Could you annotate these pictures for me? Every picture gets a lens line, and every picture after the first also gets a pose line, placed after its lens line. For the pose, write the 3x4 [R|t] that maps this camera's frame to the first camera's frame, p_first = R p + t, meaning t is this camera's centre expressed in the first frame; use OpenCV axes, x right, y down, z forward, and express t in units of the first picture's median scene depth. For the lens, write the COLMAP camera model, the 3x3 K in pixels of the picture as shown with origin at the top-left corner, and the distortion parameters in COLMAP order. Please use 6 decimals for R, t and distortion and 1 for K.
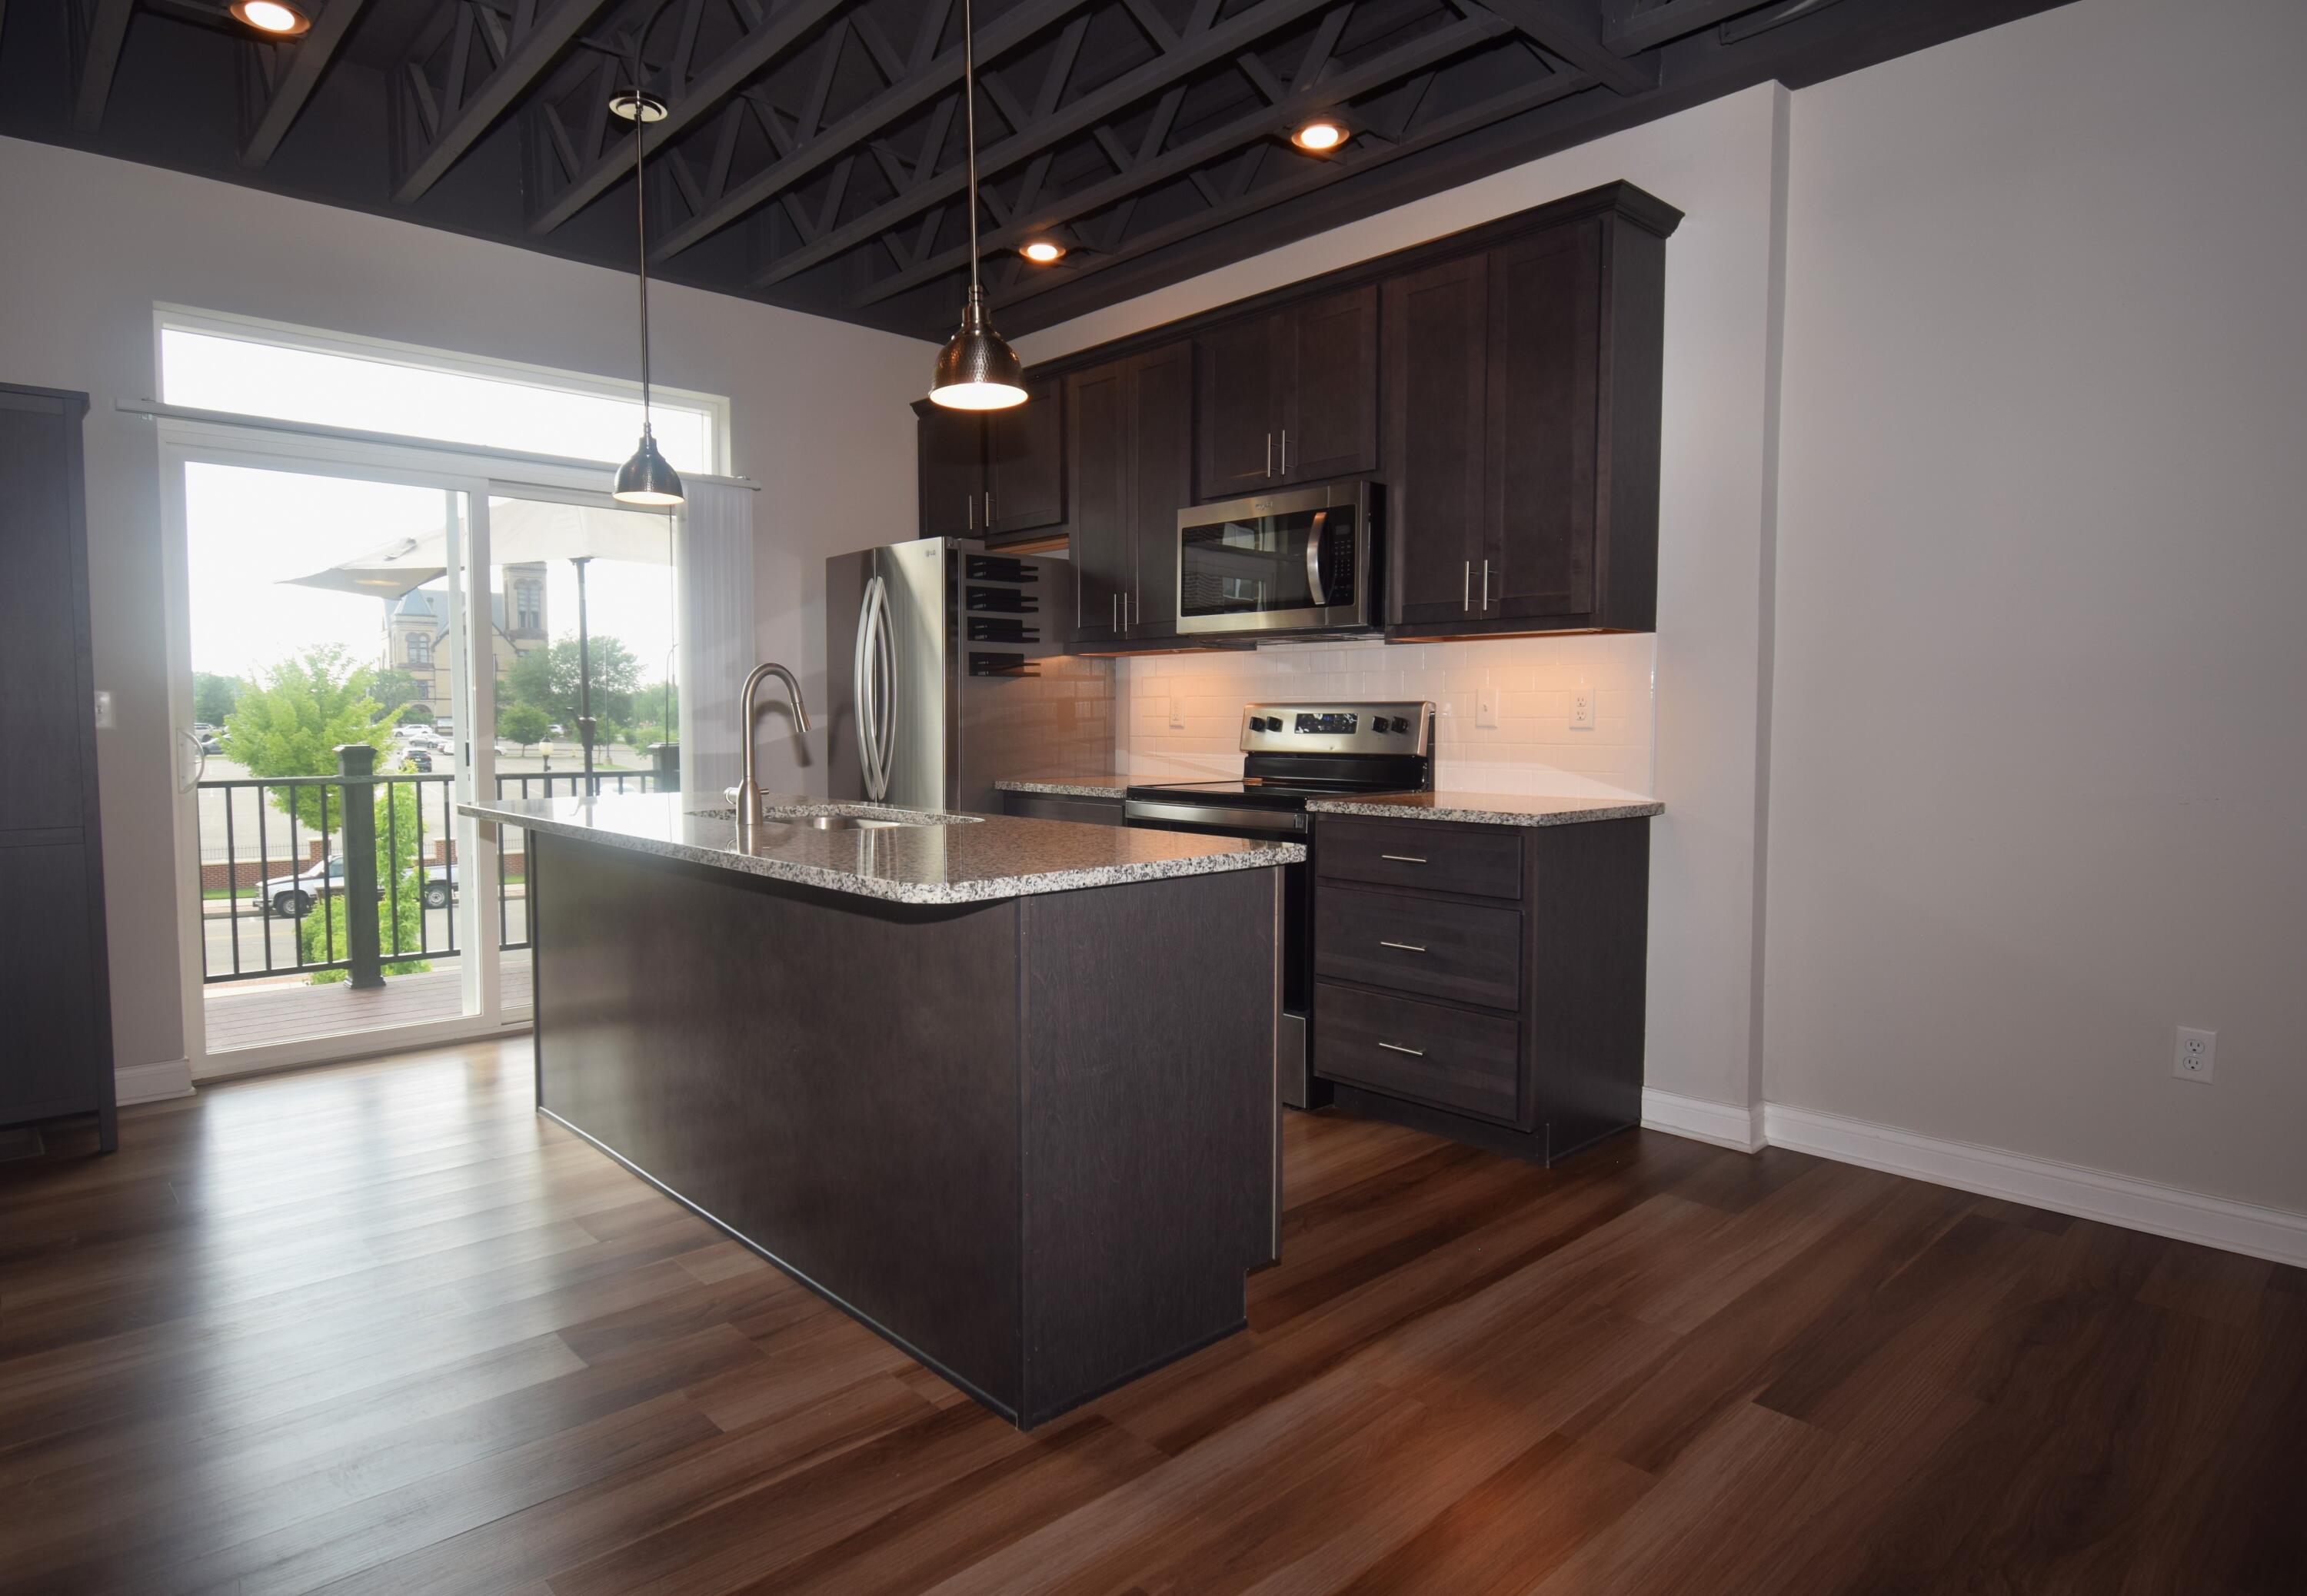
lens RADIAL K [[1294.5, 0, 1114.4], [0, 1294.5, 778.2], [0, 0, 1]] dist [-0.002446, 0.000354]
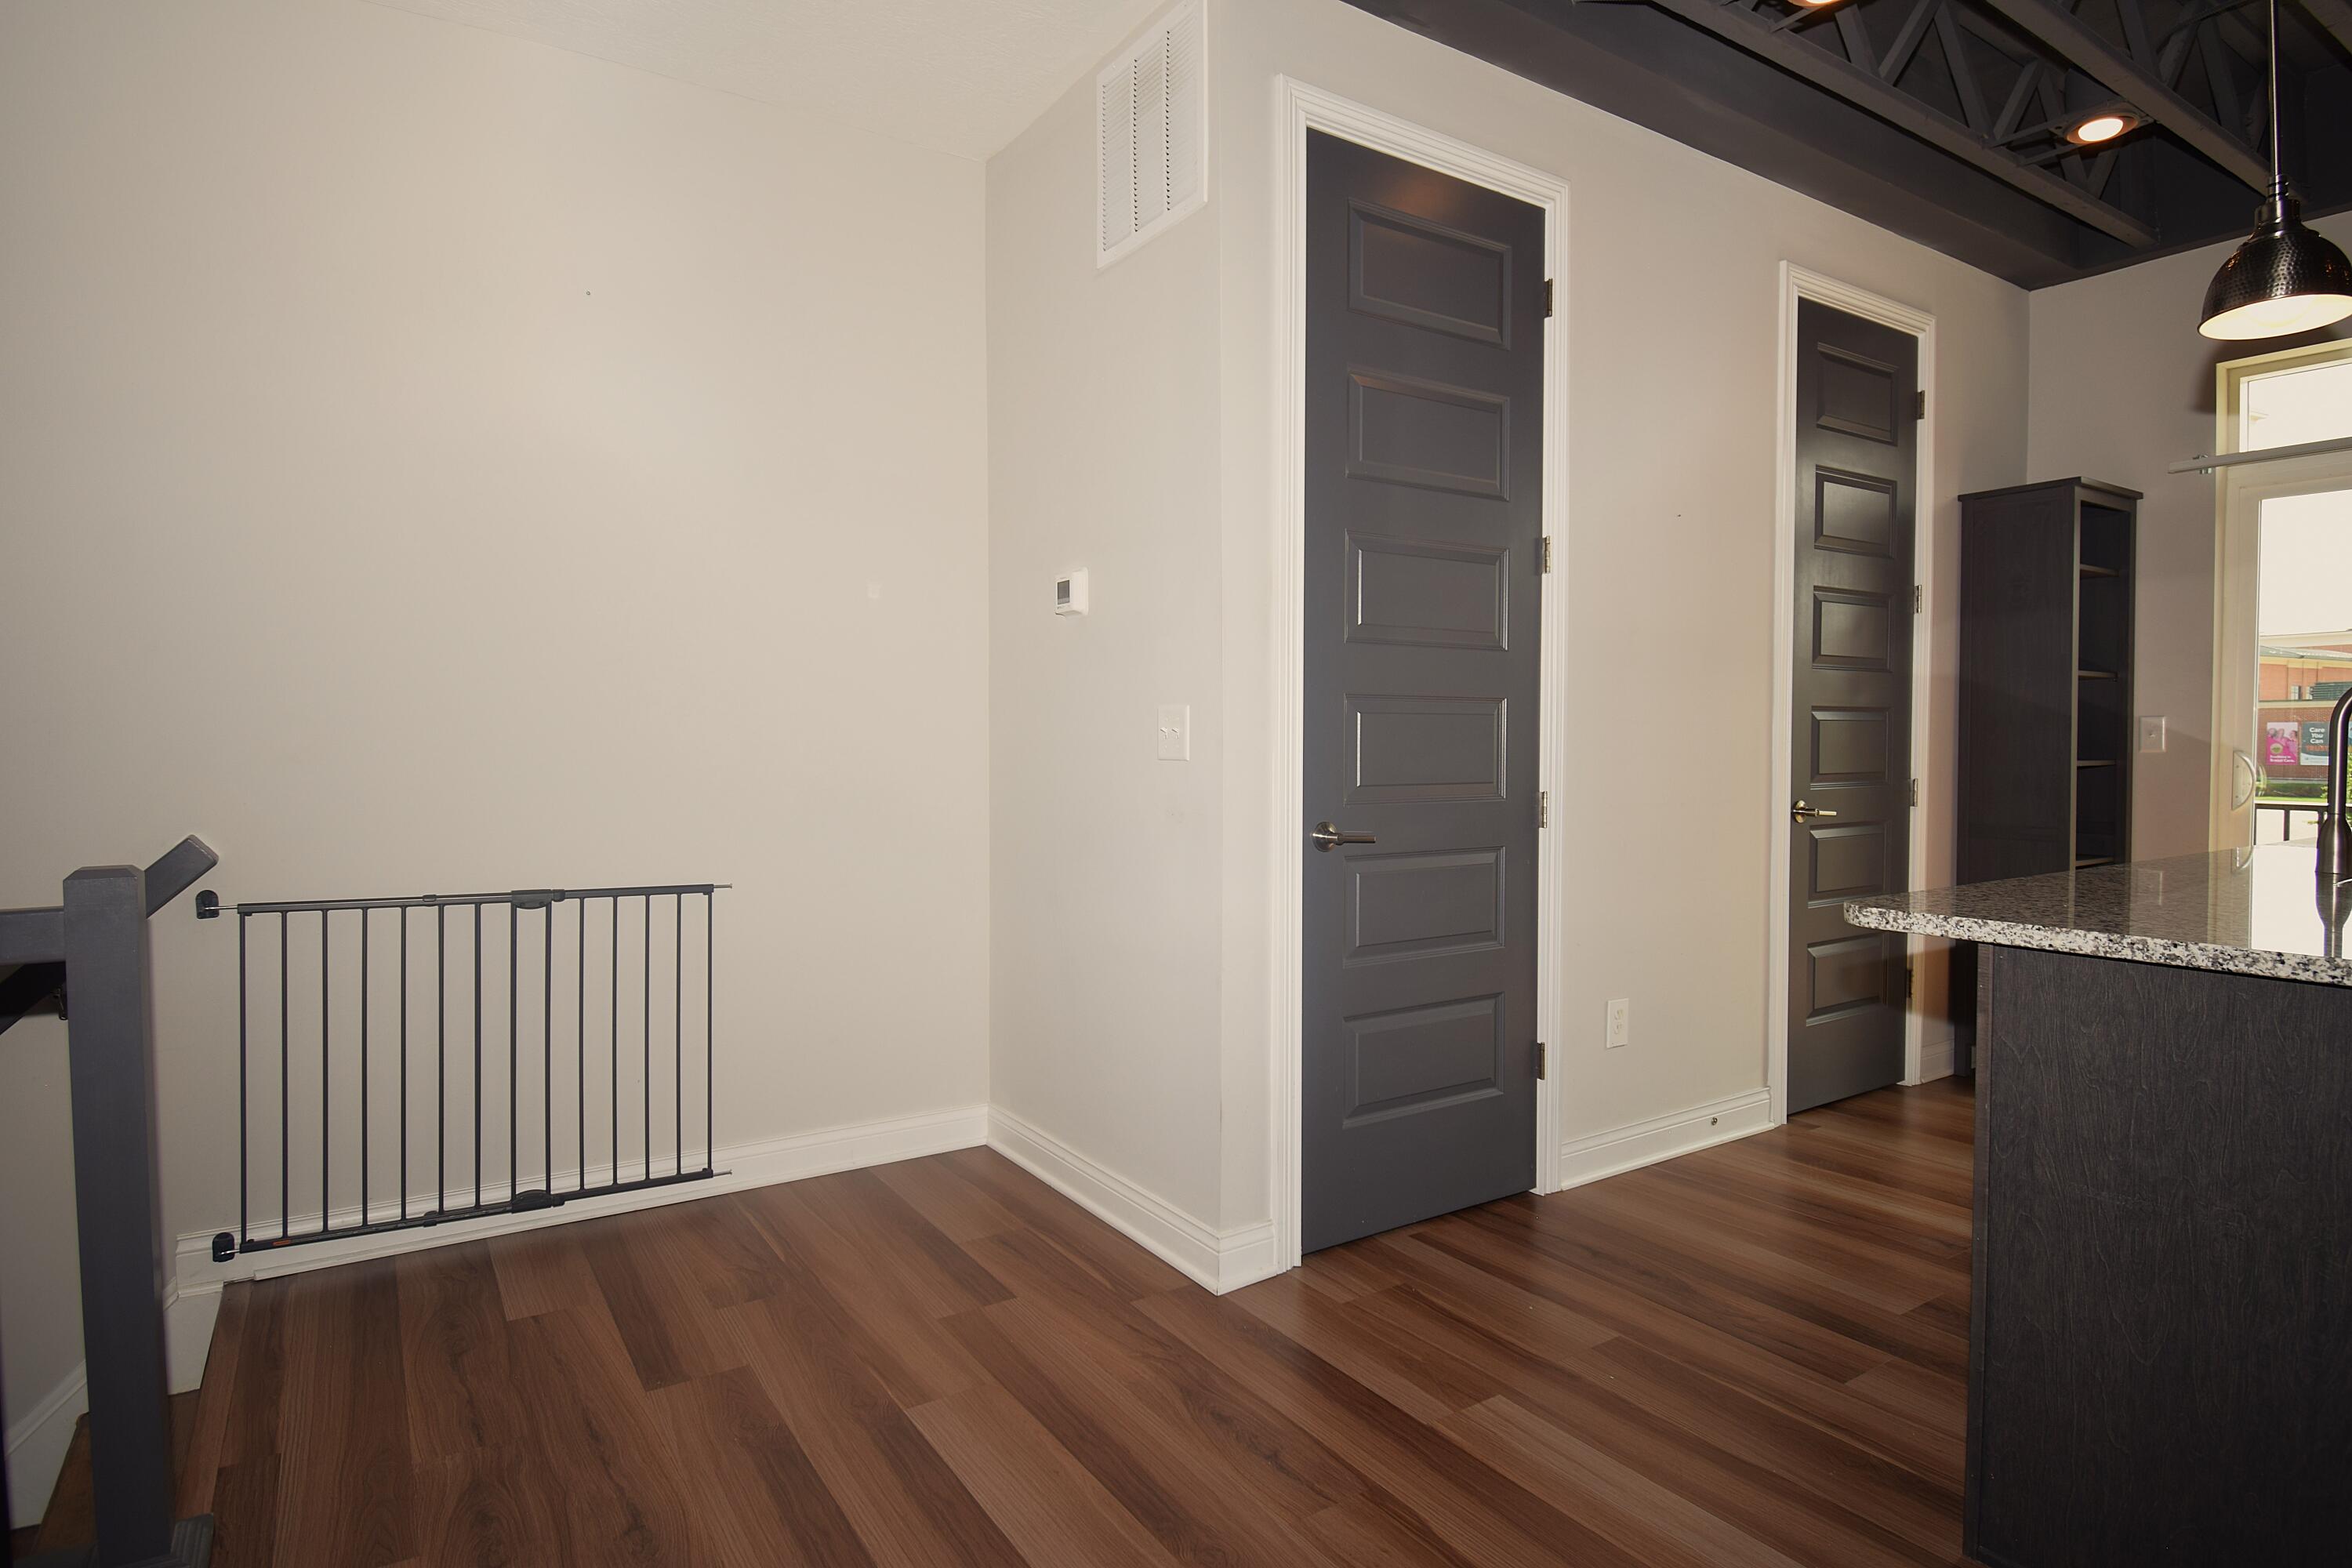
lens RADIAL K [[1260.1, 0, 1176.0], [0, 1260.1, 784.0], [0, 0, 1]] dist [0.012641, -0.037570]
pose [[-0.169352, 0.033028, -0.985002, 0.490623], [-0.047962, 0.997978, 0.041709, -0.015006], [0.984388, 0.054306, -0.167426, 0.342852]]
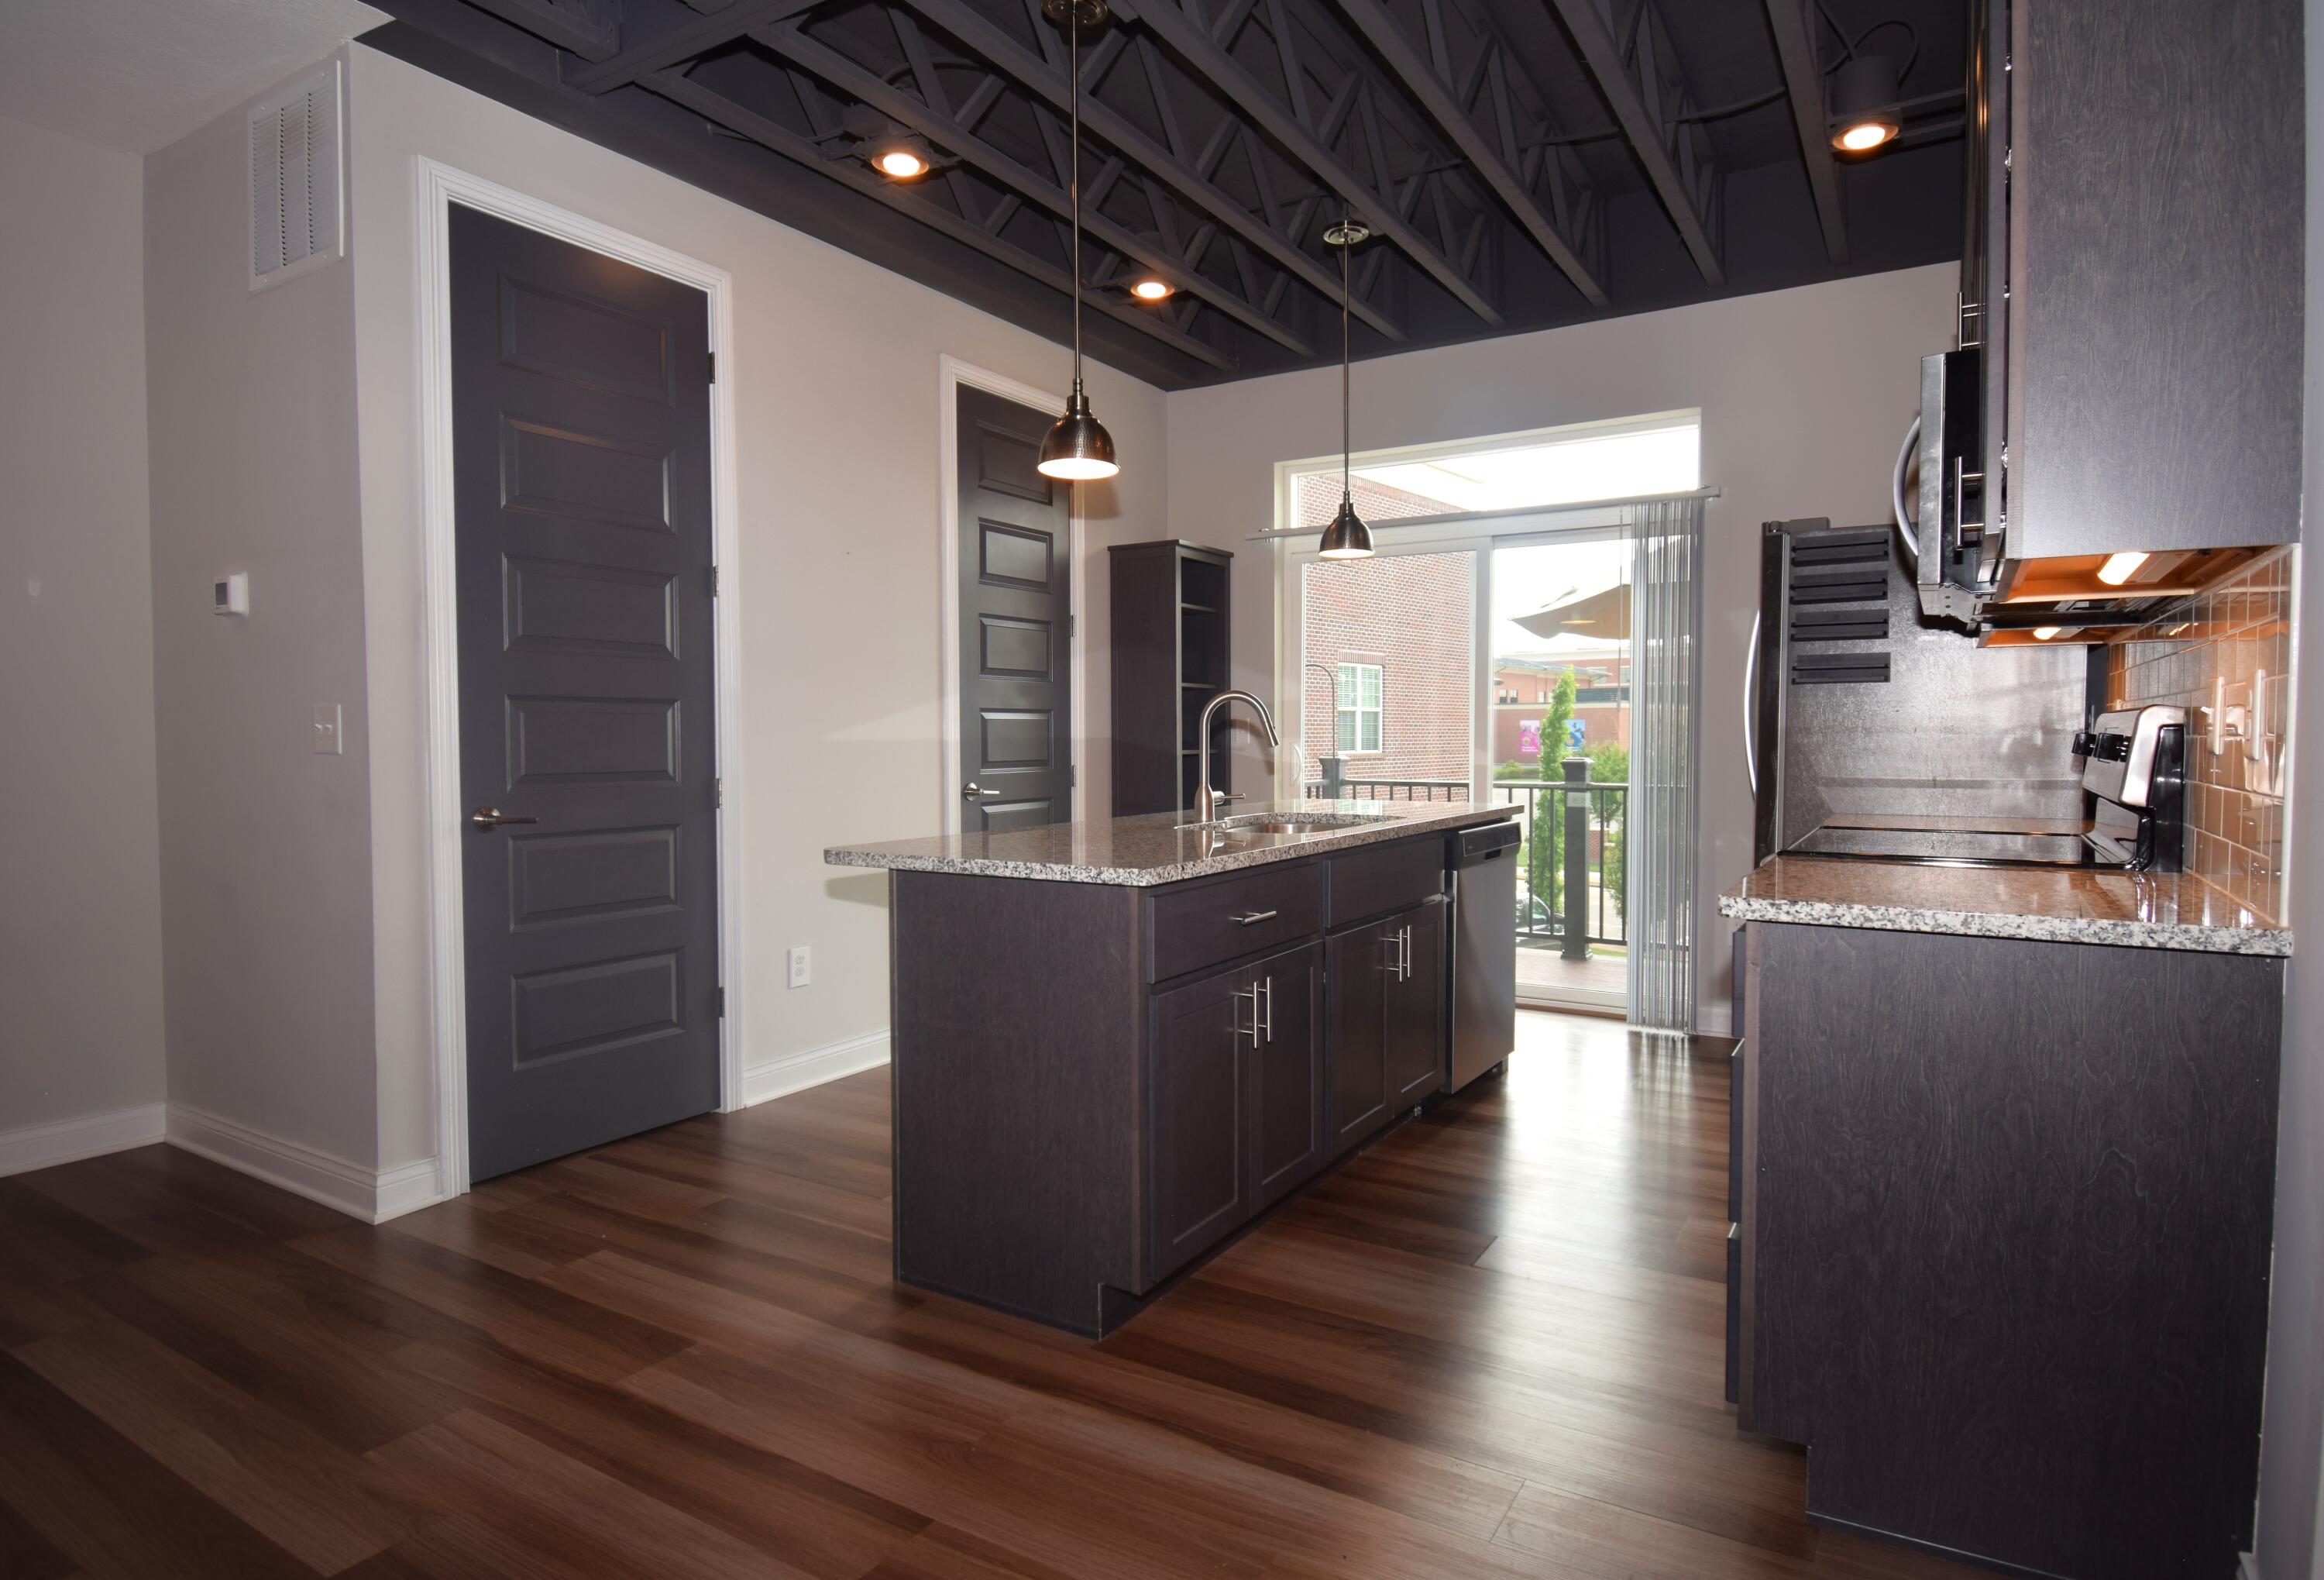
lens RADIAL K [[1259.2, 0, 1231.2], [0, 1259.2, 791.7], [0, 0, 1]] dist [-0.027622, -0.001636]
pose [[0.306743, 0.040701, -0.950922, 0.711840], [-0.044677, 0.998600, 0.028330, -0.022987], [0.950743, 0.033794, 0.308131, 0.534835]]
